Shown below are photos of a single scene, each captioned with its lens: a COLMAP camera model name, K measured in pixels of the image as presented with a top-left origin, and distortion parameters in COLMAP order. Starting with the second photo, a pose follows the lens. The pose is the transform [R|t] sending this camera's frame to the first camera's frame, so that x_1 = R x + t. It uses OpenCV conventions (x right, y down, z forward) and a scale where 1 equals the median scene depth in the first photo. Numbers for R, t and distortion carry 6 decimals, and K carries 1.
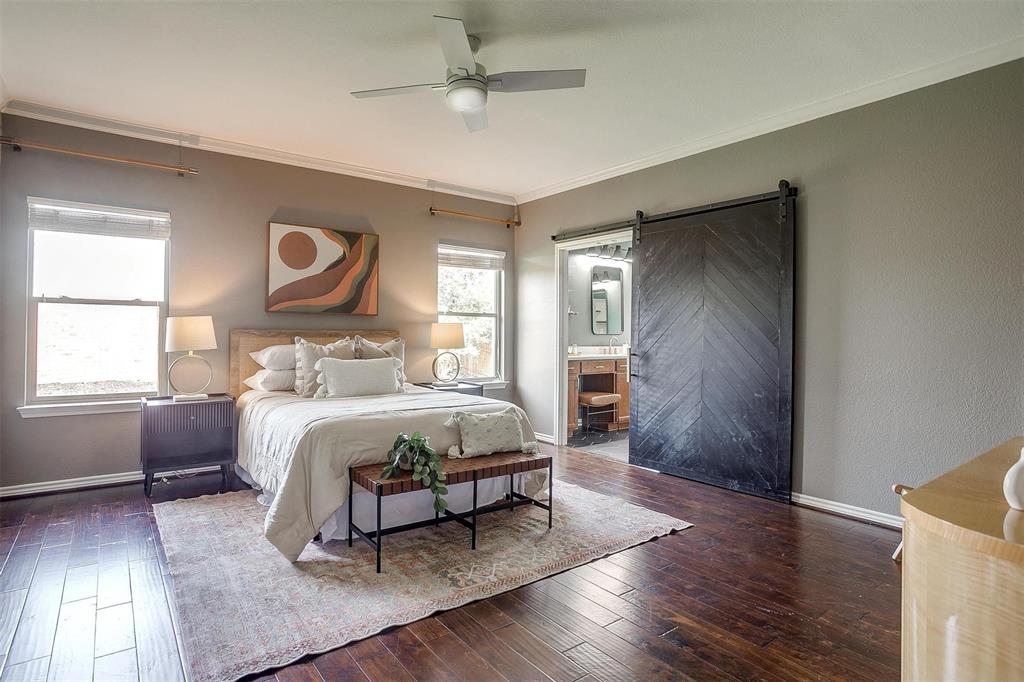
lens RADIAL K [[530.7, 0, 474.5], [0, 530.7, 324.0], [0, 0, 1]] dist [0.004588, 0.001672]
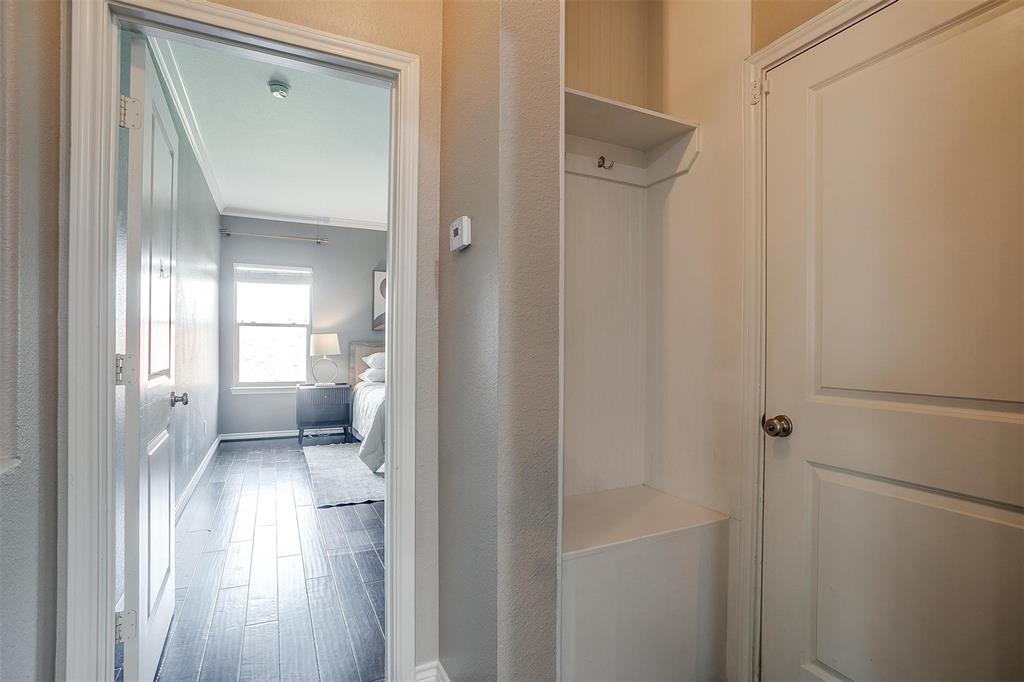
lens RADIAL K [[502.8, 0, 508.2], [0, 502.8, 344.6], [0, 0, 1]] dist [0.006579, 0.001004]
pose [[0.986075, 0.000386, -0.166302, 0.256232], [0.002039, 0.999894, 0.014406, -0.002357], [0.166290, -0.014544, 0.985970, -0.390501]]
